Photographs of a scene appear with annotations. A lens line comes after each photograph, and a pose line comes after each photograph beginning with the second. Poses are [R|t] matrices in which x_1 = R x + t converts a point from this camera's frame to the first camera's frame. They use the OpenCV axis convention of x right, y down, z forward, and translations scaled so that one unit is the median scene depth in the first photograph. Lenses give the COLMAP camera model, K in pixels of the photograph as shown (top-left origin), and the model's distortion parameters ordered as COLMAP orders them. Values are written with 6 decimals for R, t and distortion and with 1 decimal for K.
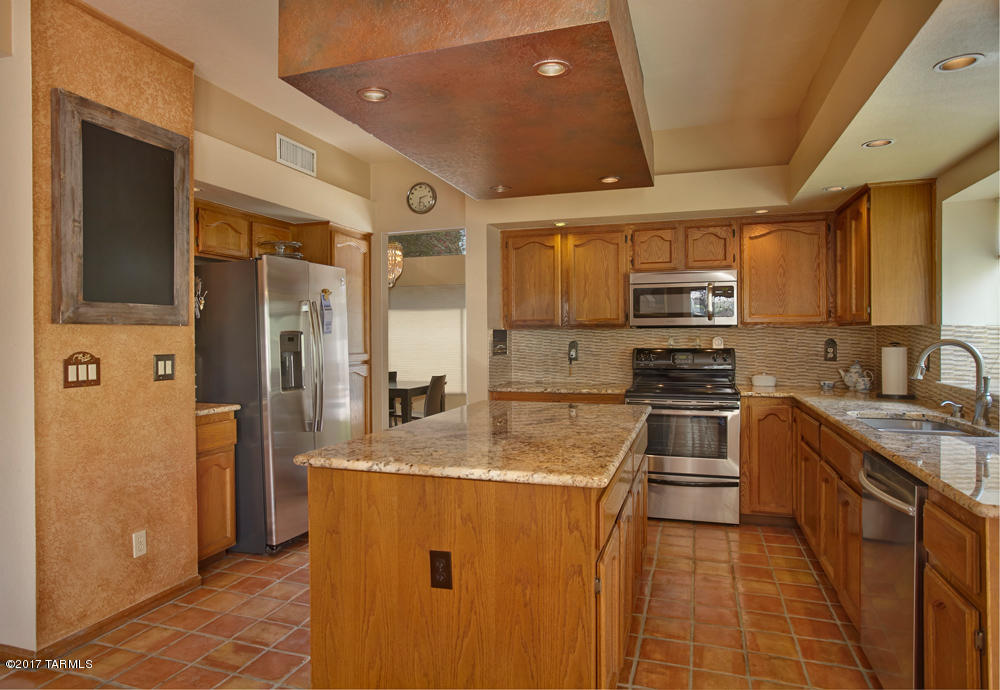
lens RADIAL K [[611.0, 0, 500.0], [0, 611.0, 345.0], [0, 0, 1]] dist [-0.008473, -0.000260]
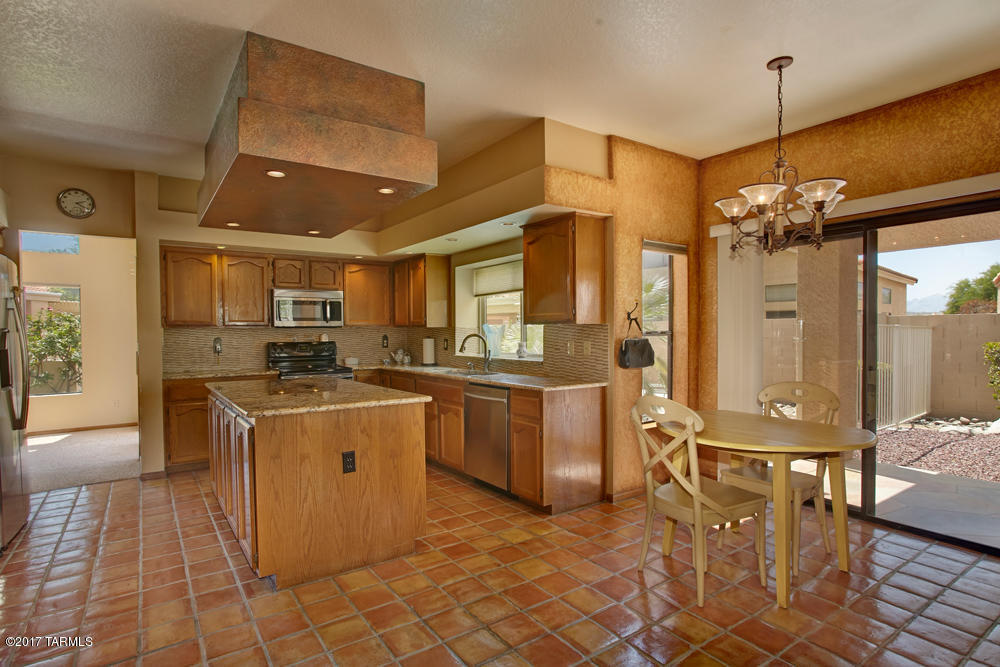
lens RADIAL K [[509.4, 0, 461.1], [0, 509.4, 347.8], [0, 0, 1]] dist [-0.033825, -0.000049]
pose [[0.639501, -0.021697, 0.768484, -0.467469], [0.015086, 0.999763, 0.015672, 0.007560], [-0.768642, 0.001571, 0.639677, -0.091975]]
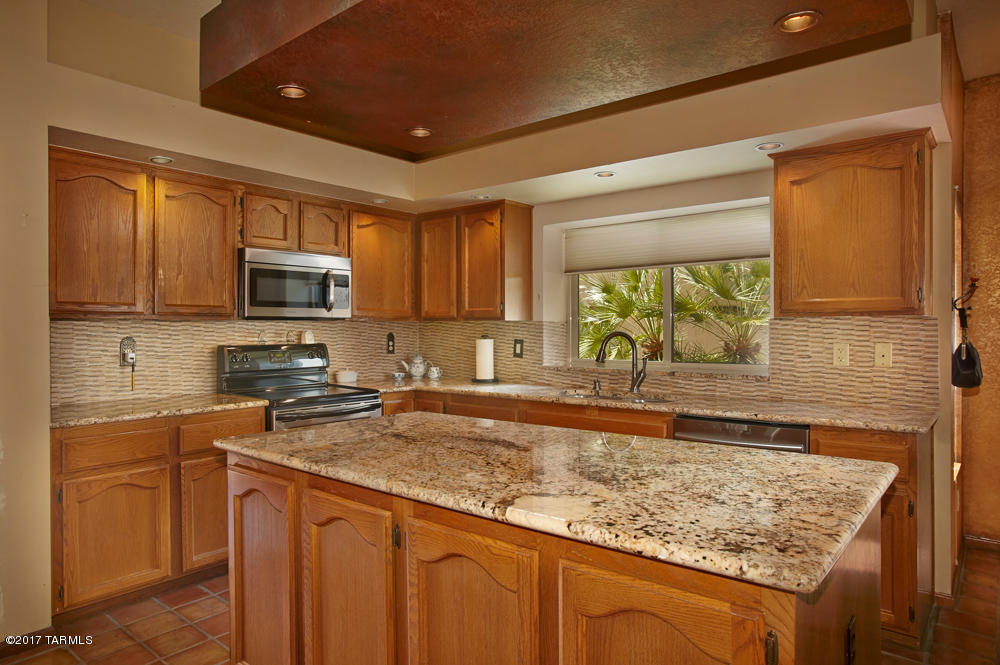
lens RADIAL K [[625.1, 0, 446.0], [0, 625.1, 330.7], [0, 0, 1]] dist [-0.023815, -0.000132]
pose [[0.412097, 0.001630, 0.911139, -0.447210], [0.013922, 0.999870, -0.008085, -0.003979], [-0.911034, 0.016017, 0.412020, 0.511379]]
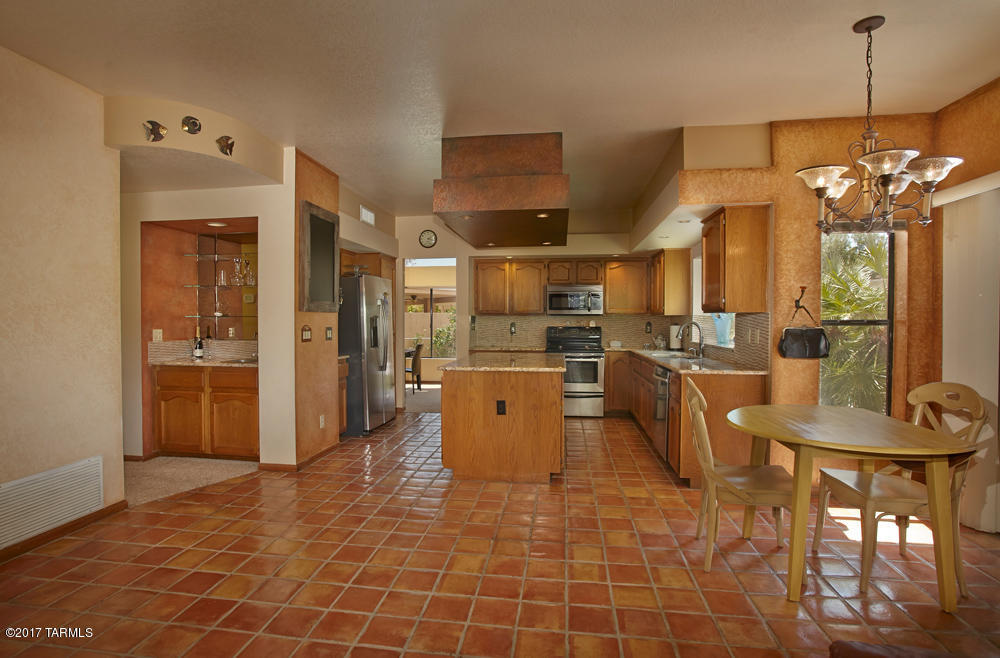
lens RADIAL K [[496.5, 0, 500.0], [0, 496.5, 329.0], [0, 0, 1]] dist [-0.001244, 0.000250]
pose [[0.983007, 0.002886, 0.183545, -0.226259], [-0.003173, 0.999994, 0.001266, 0.013198], [-0.183540, -0.001827, 0.983011, -0.499037]]
